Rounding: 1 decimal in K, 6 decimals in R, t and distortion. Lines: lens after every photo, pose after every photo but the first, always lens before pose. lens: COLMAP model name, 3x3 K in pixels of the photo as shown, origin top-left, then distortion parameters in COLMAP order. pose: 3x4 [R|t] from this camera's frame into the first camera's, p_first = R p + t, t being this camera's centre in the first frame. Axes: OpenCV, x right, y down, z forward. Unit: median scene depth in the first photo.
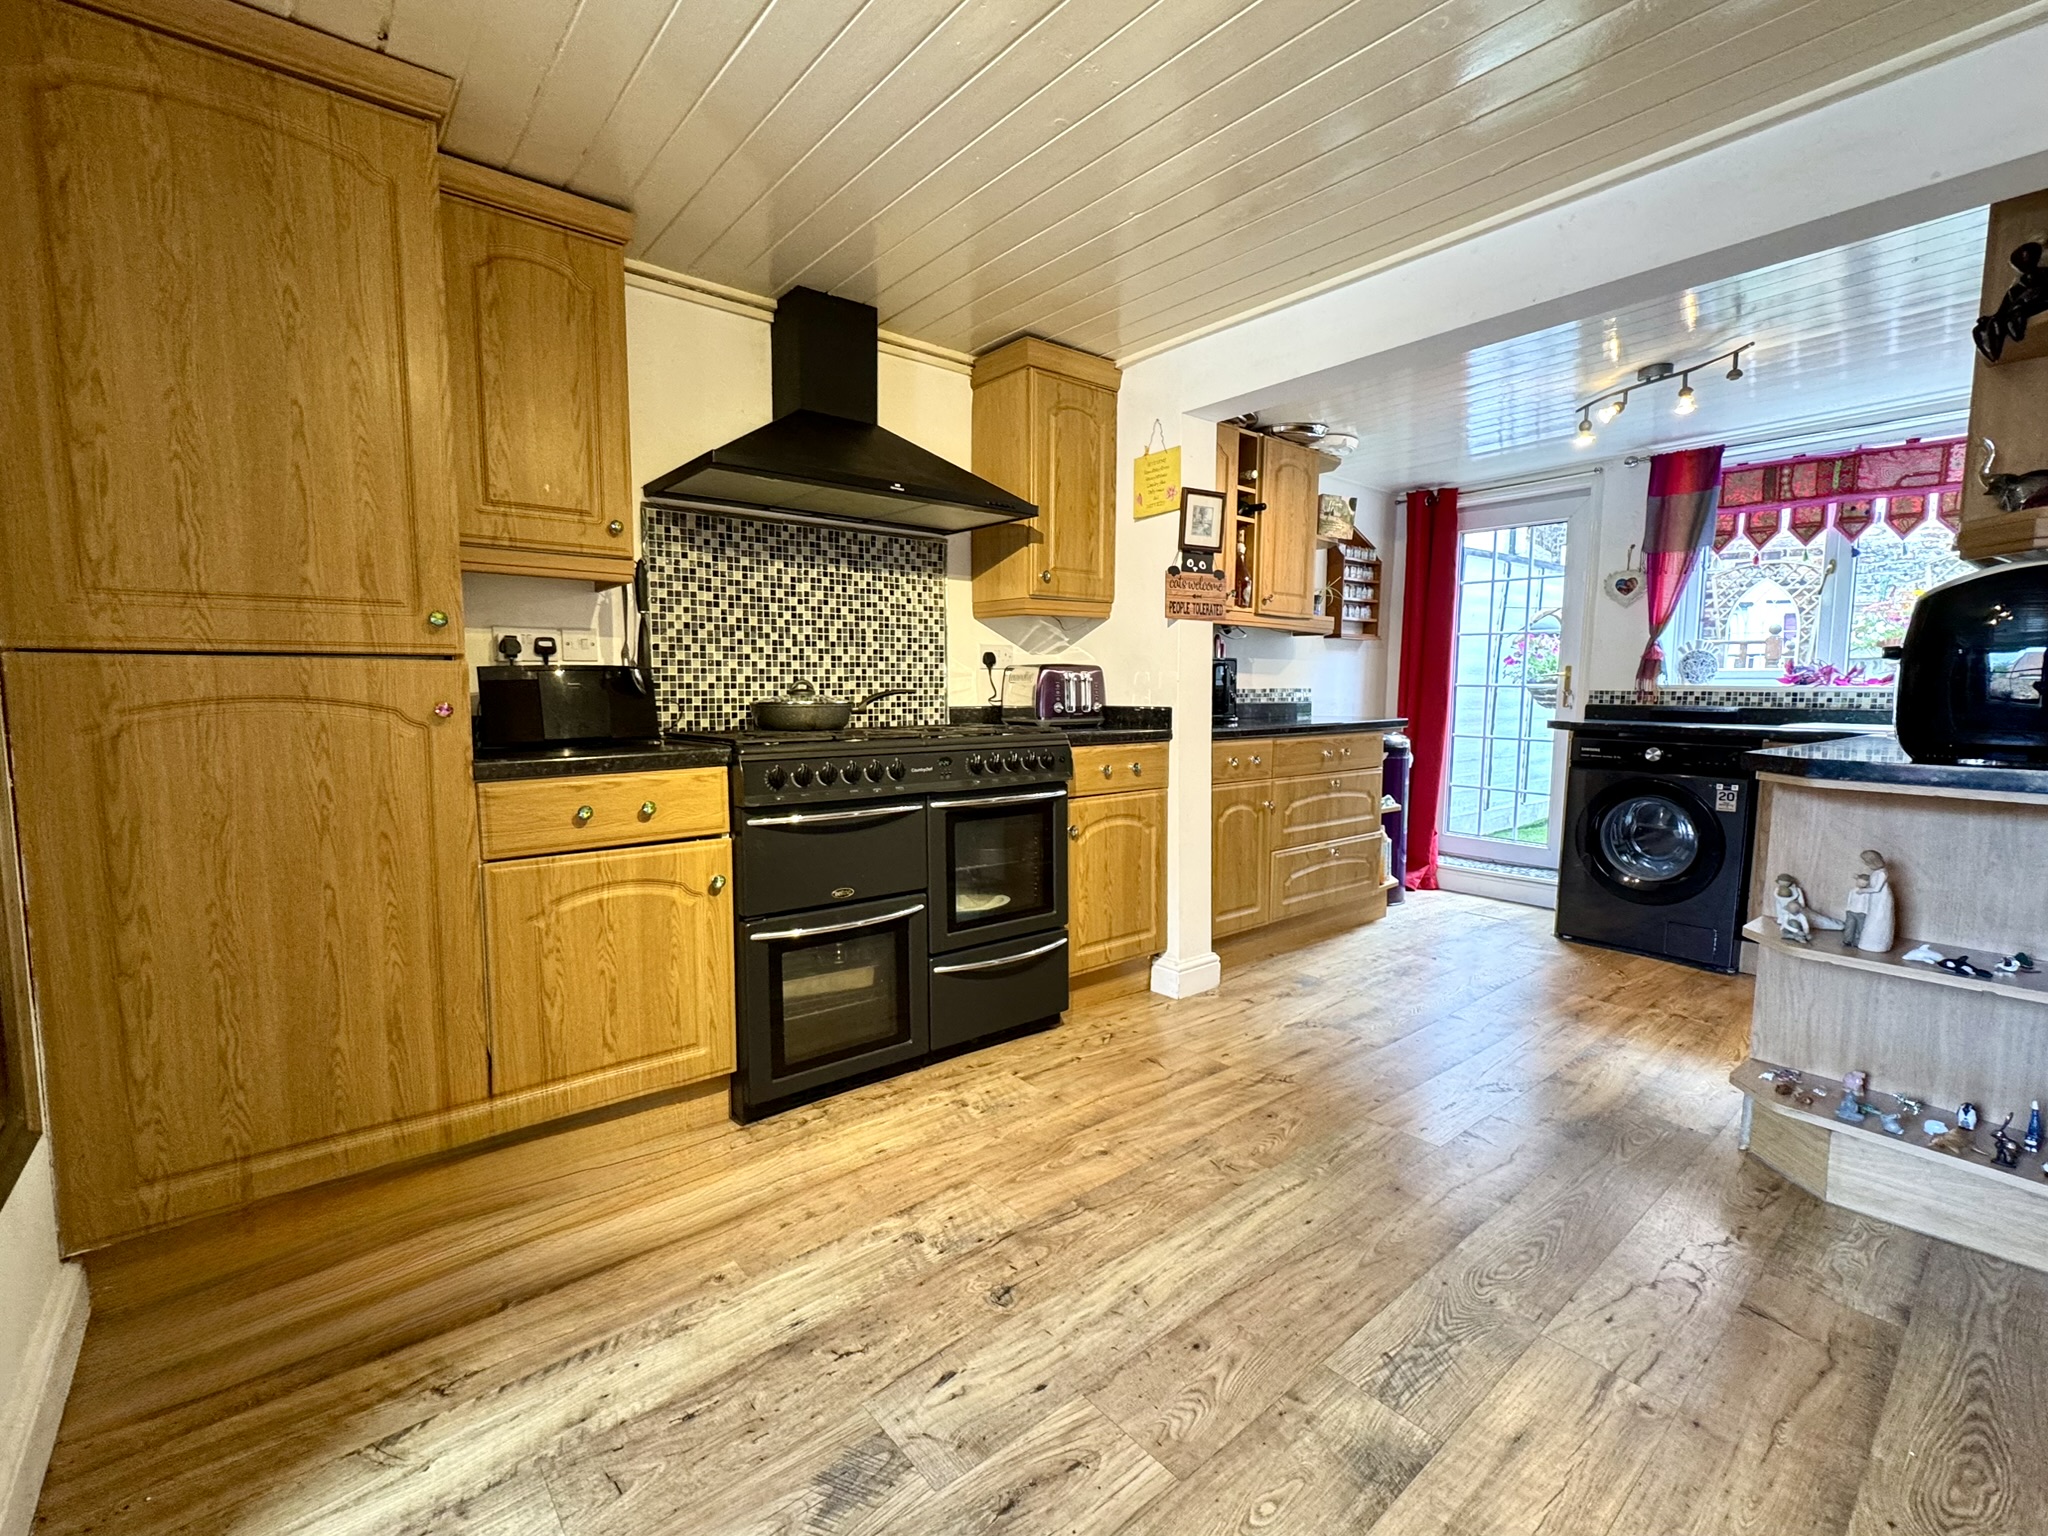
lens RADIAL K [[898.8, 0, 1024.0], [0, 898.8, 768.7], [0, 0, 1]] dist [0.000111, -0.000198]
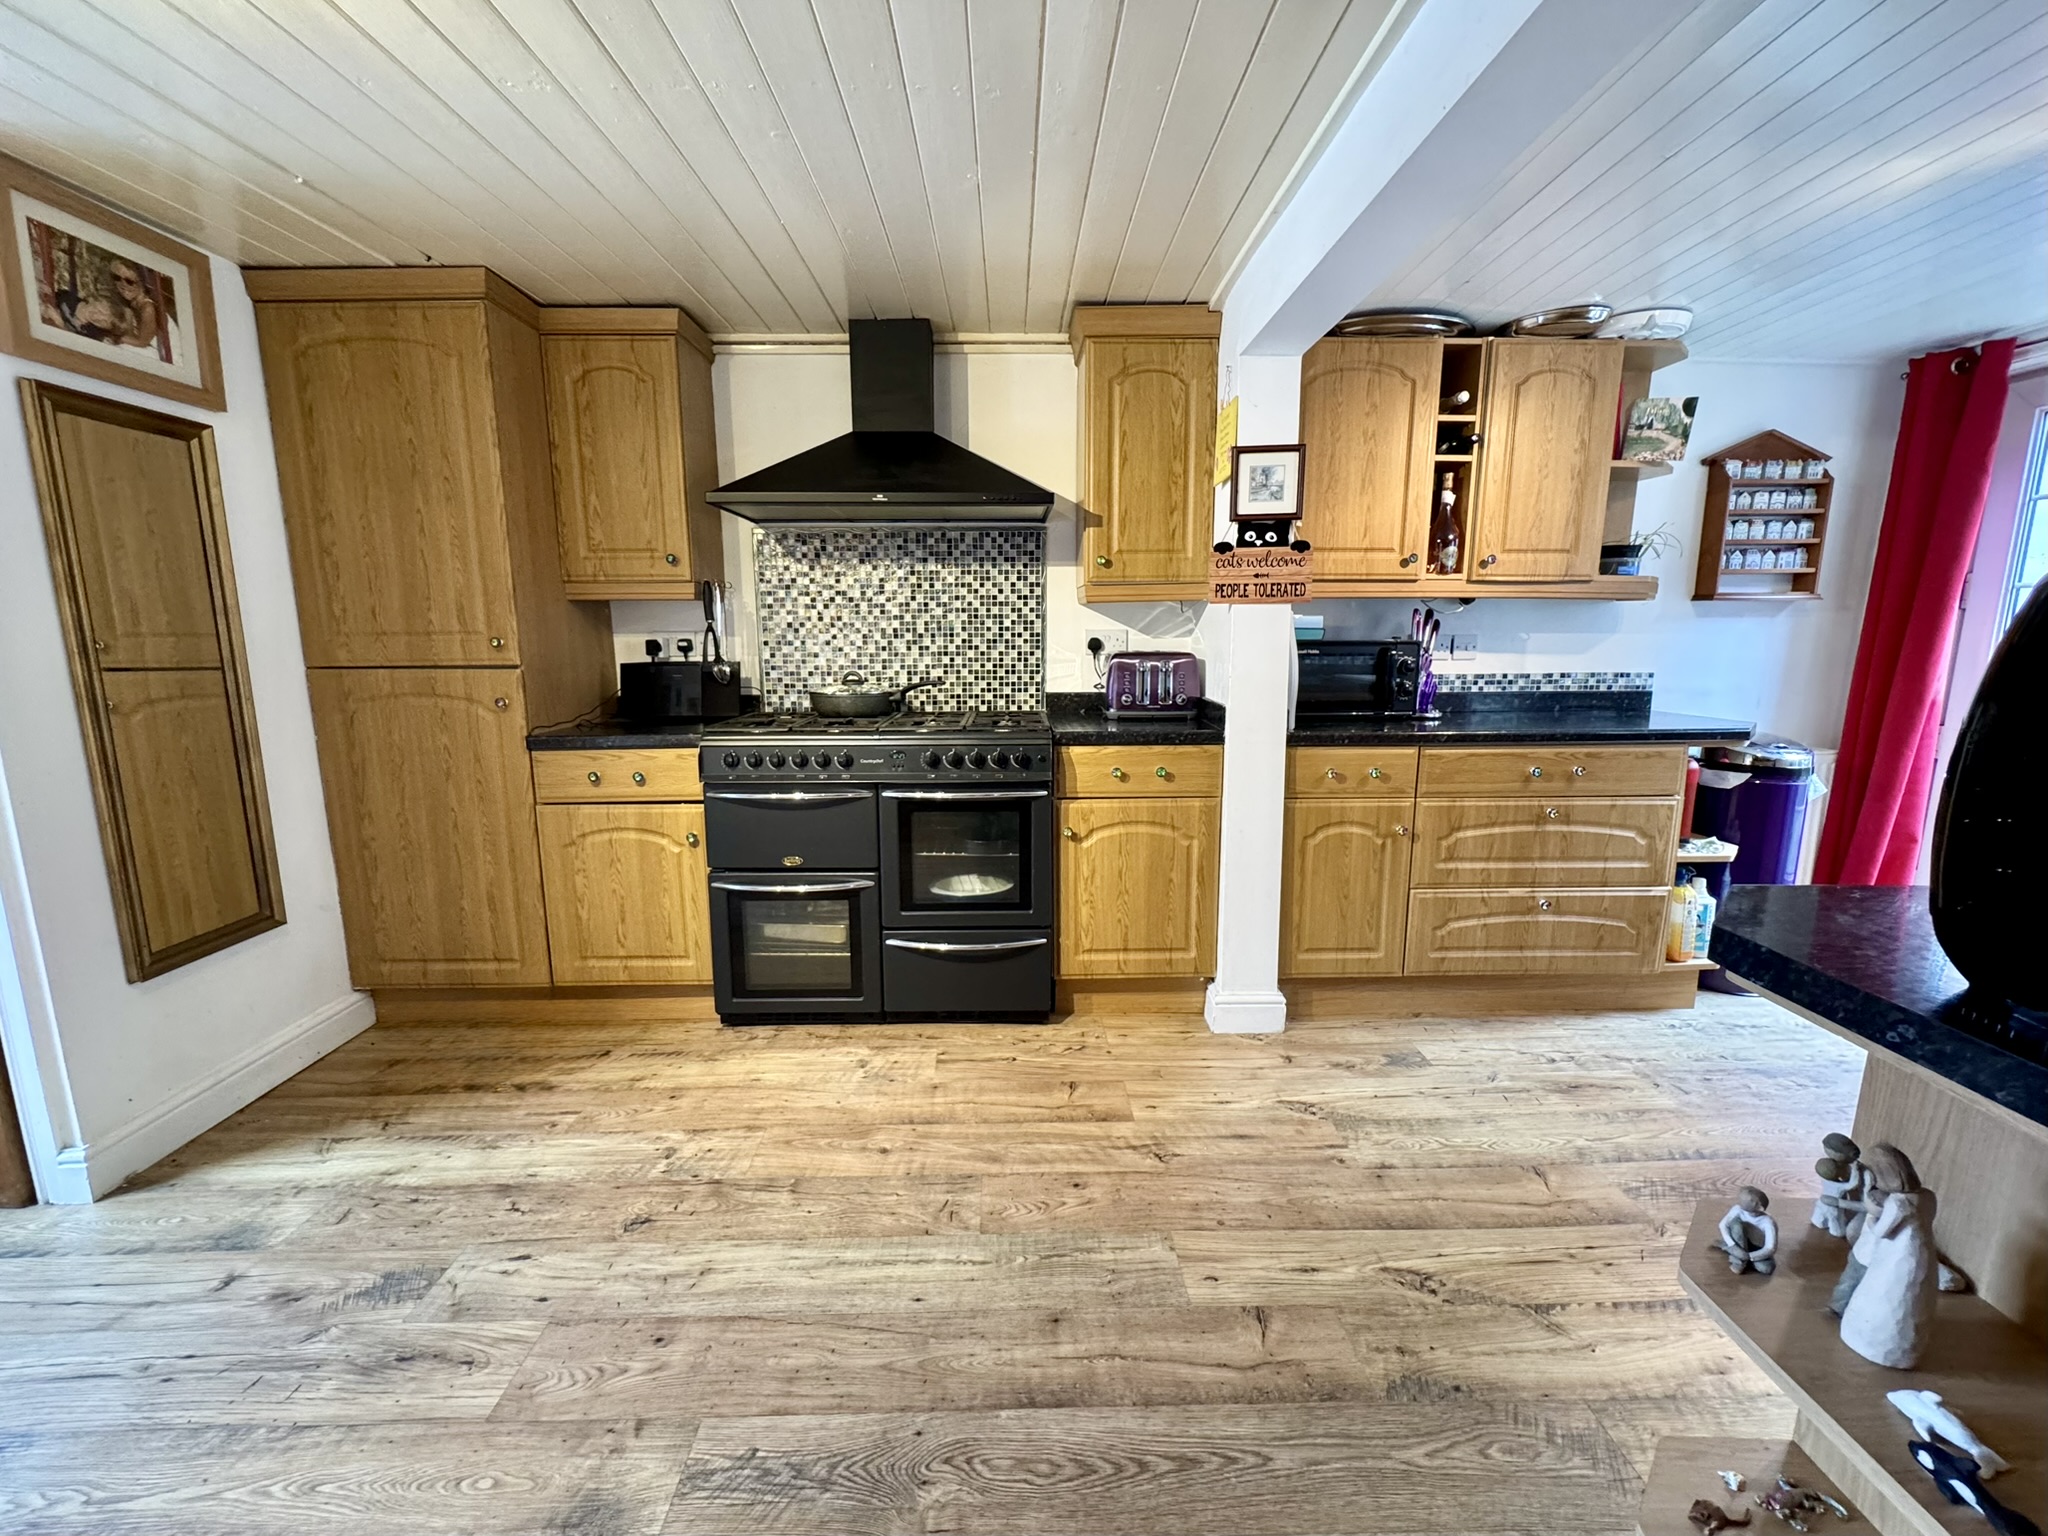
lens RADIAL K [[839.5, 0, 1028.4], [0, 839.5, 768.4], [0, 0, 1]] dist [-0.003139, 0.000387]
pose [[0.785168, 0.097916, -0.611493, 0.501627], [-0.051915, 0.994353, 0.092562, -0.071654], [0.617103, -0.040931, 0.785817, 0.236050]]
